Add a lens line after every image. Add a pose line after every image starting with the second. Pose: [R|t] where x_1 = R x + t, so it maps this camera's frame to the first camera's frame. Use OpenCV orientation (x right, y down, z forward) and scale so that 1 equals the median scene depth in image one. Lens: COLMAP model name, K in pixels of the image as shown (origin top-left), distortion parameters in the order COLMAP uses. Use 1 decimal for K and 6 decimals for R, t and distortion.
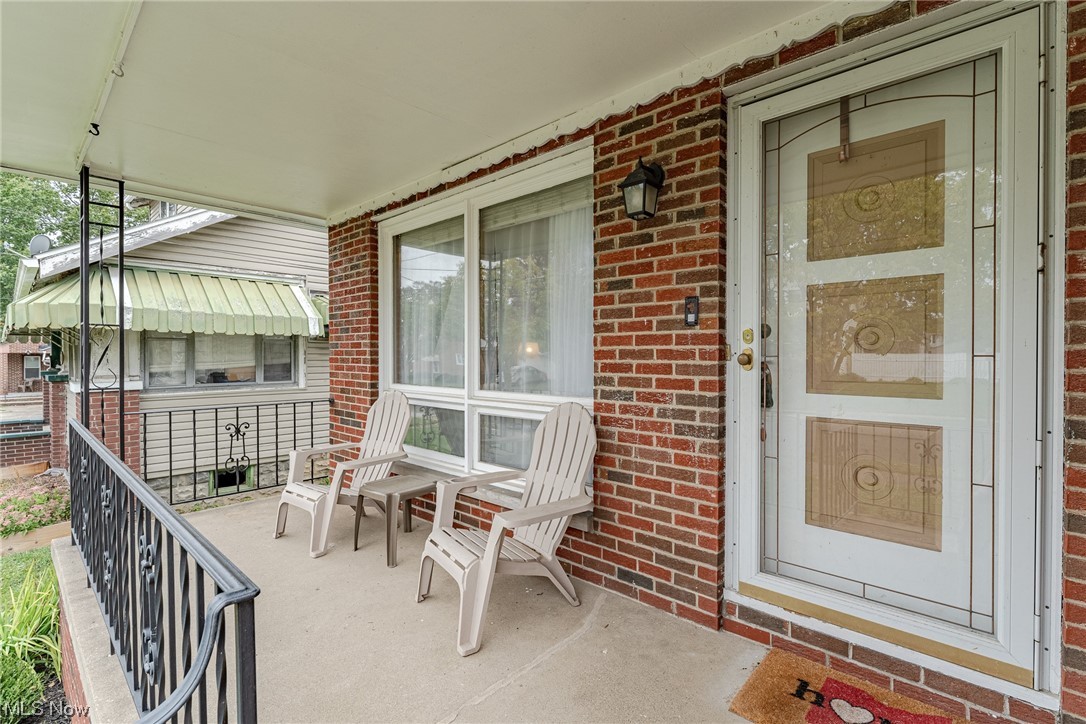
lens RADIAL K [[510.0, 0, 543.0], [0, 510.0, 362.0], [0, 0, 1]] dist [0.000517, -0.000013]
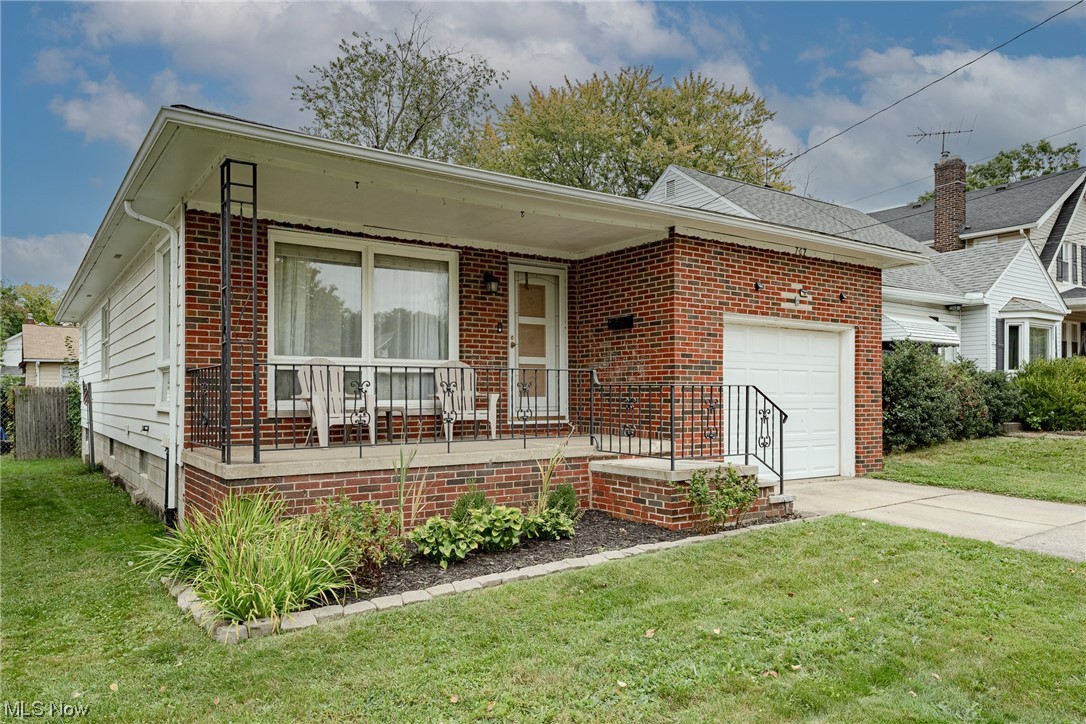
lens RADIAL K [[761.9, 0, 542.5], [0, 761.9, 397.1], [0, 0, 1]] dist [0.006558, 0.000752]
pose [[0.193991, 0.000022, 0.981003, -3.662766], [0.015097, 0.999882, -0.003008, 0.292693], [-0.980887, 0.015394, 0.193968, -0.075203]]
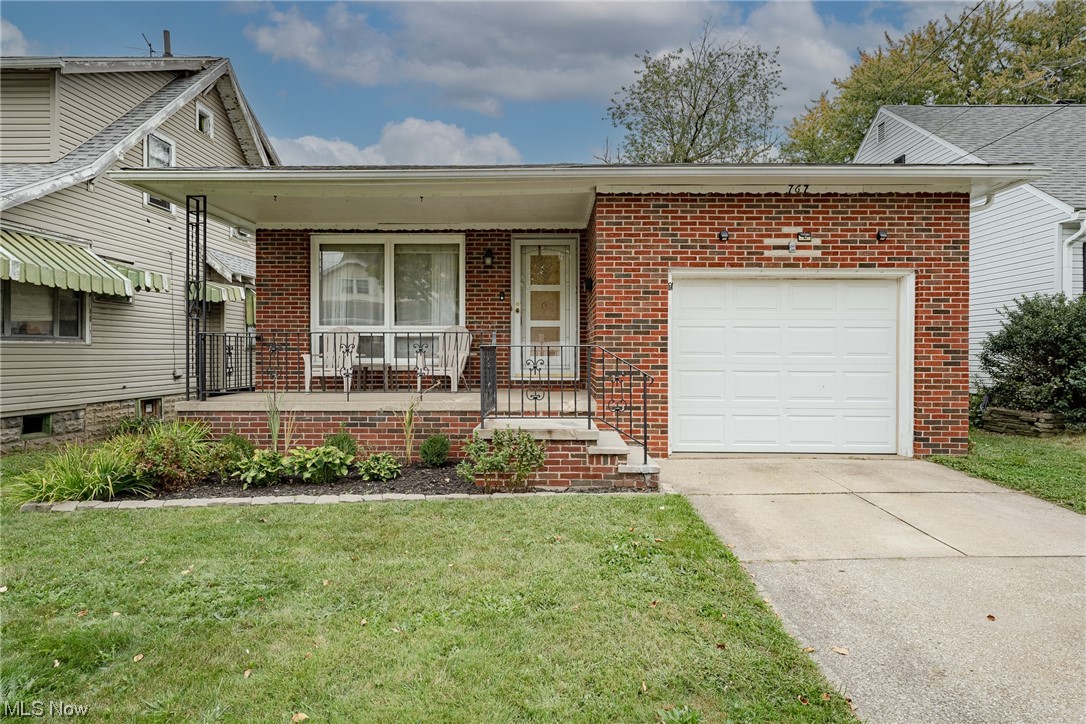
lens RADIAL K [[620.4, 0, 543.0], [0, 620.4, 362.0], [0, 0, 1]] dist [-0.001855, -0.000632]
pose [[0.737465, -0.006905, 0.675350, -2.121573], [0.006917, 0.999973, 0.002670, 0.304090], [-0.675350, 0.002703, 0.737493, -2.052198]]
